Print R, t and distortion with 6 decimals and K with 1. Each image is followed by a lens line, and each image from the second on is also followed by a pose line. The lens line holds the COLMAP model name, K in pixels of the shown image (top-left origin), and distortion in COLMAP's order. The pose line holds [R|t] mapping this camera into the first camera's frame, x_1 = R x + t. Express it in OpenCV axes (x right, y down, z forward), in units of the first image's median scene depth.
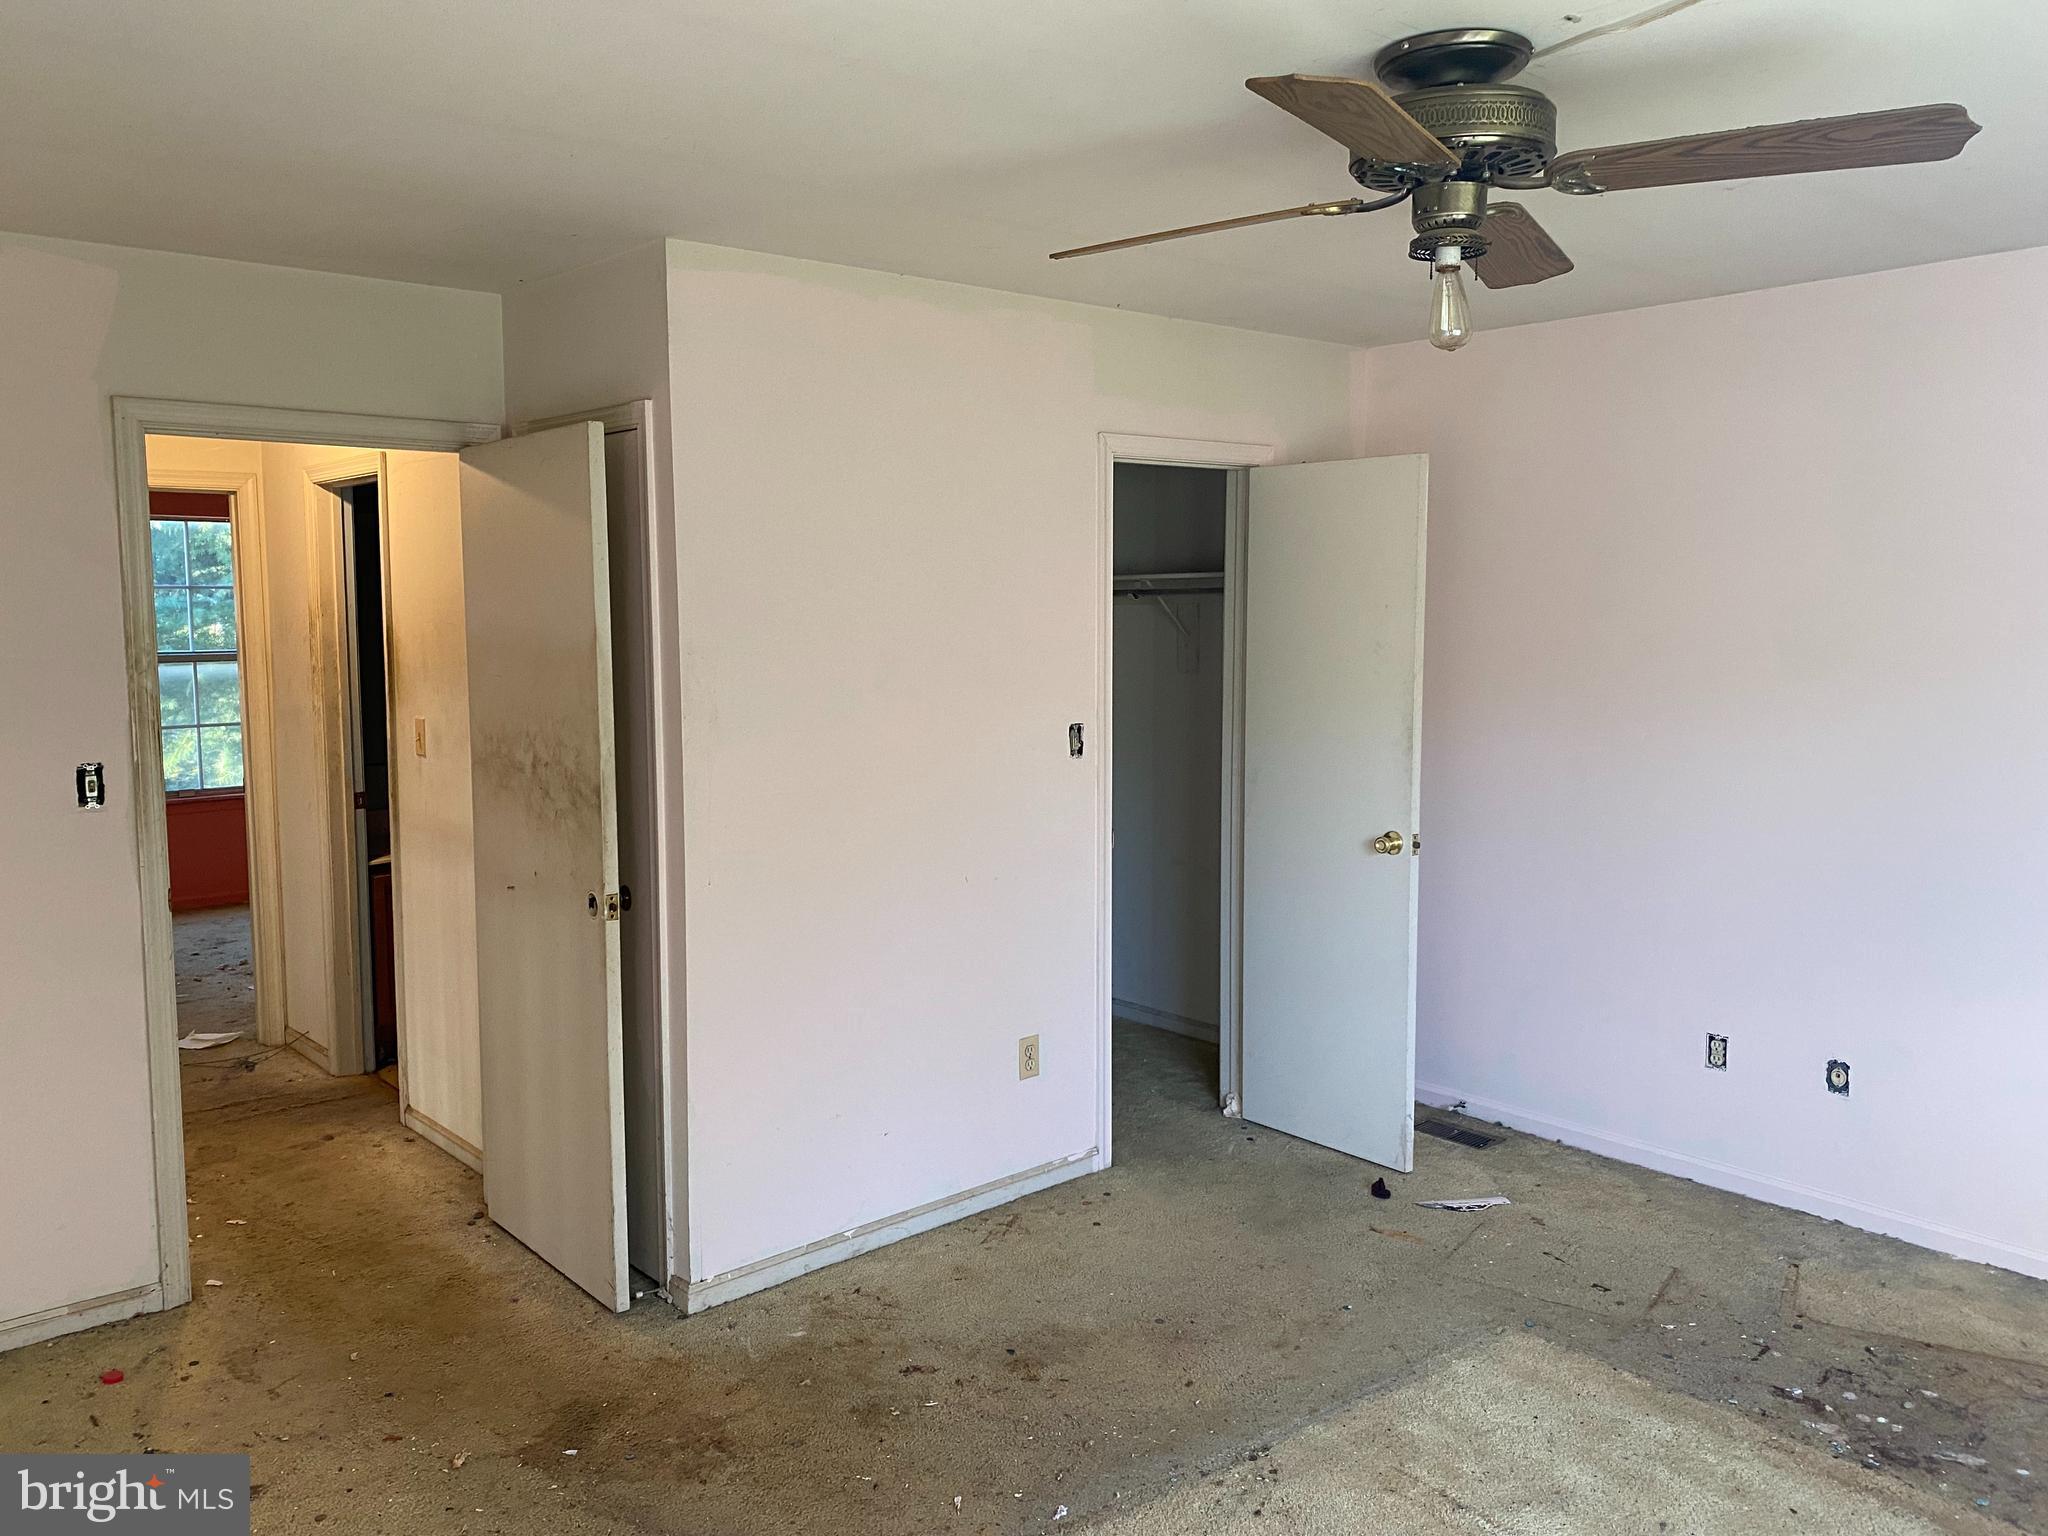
lens RADIAL K [[1559.3, 0, 1003.8], [0, 1559.3, 763.6], [0, 0, 1]] dist [0.054482, -0.059300]
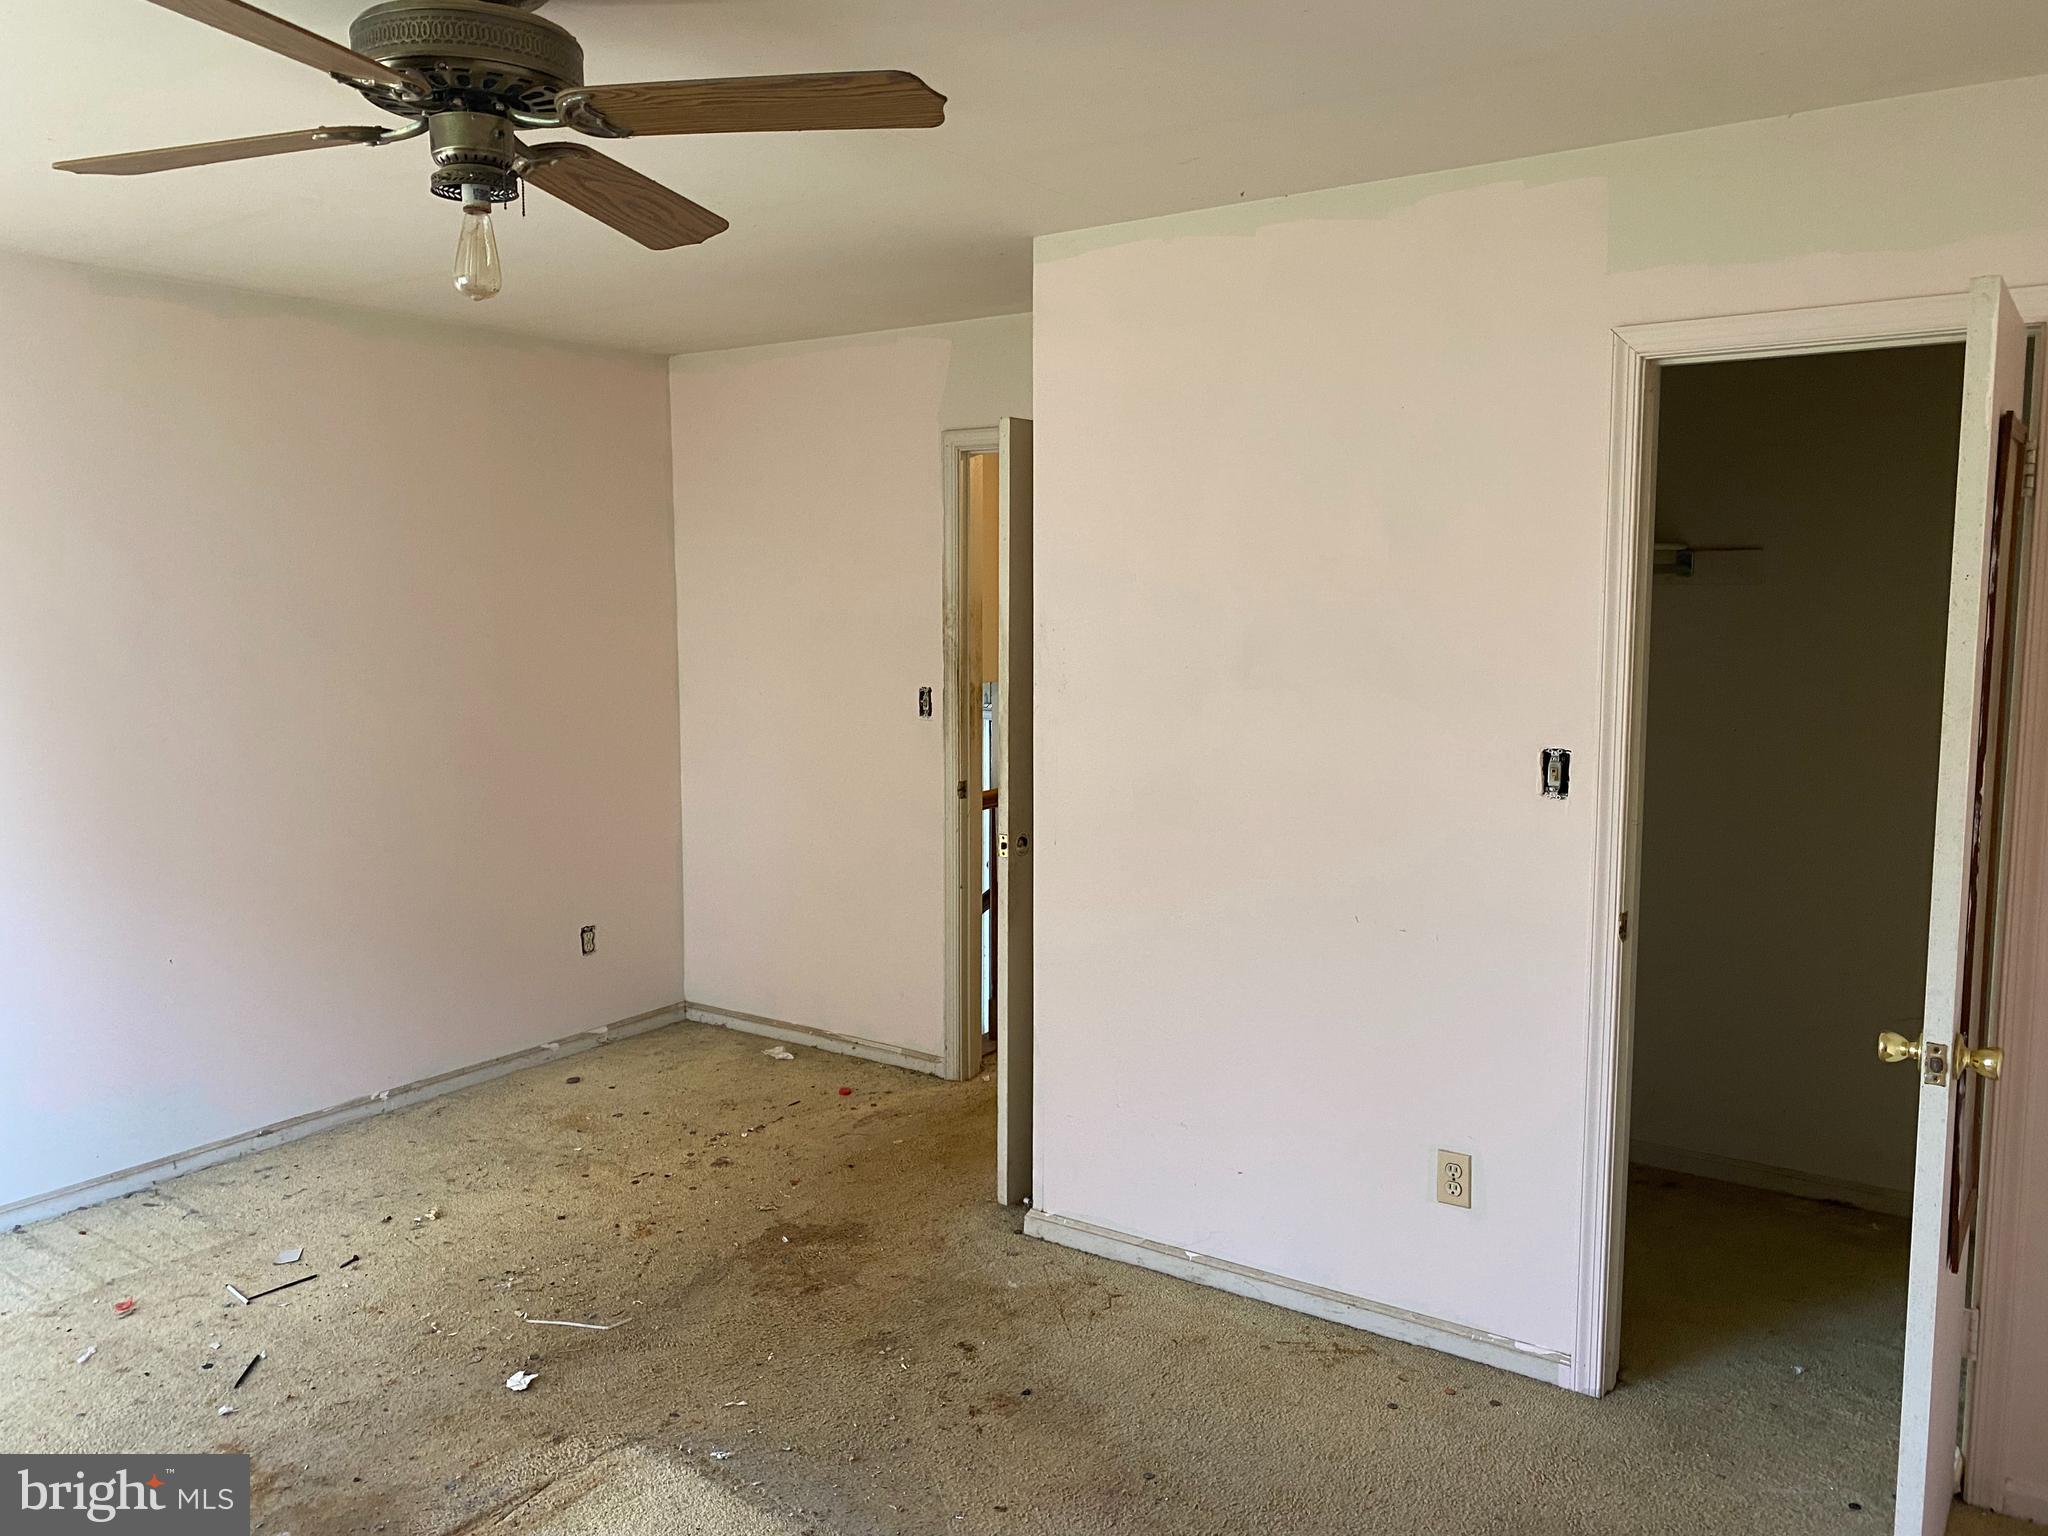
lens RADIAL K [[1559.3, 0, 1008.6], [0, 1559.3, 766.4], [0, 0, 1]] dist [0.054482, -0.059300]
pose [[0.234523, 0.121900, -0.964437, 0.754013], [-0.097070, 0.990085, 0.101537, -0.073879], [0.967252, 0.069805, 0.244030, 0.656999]]
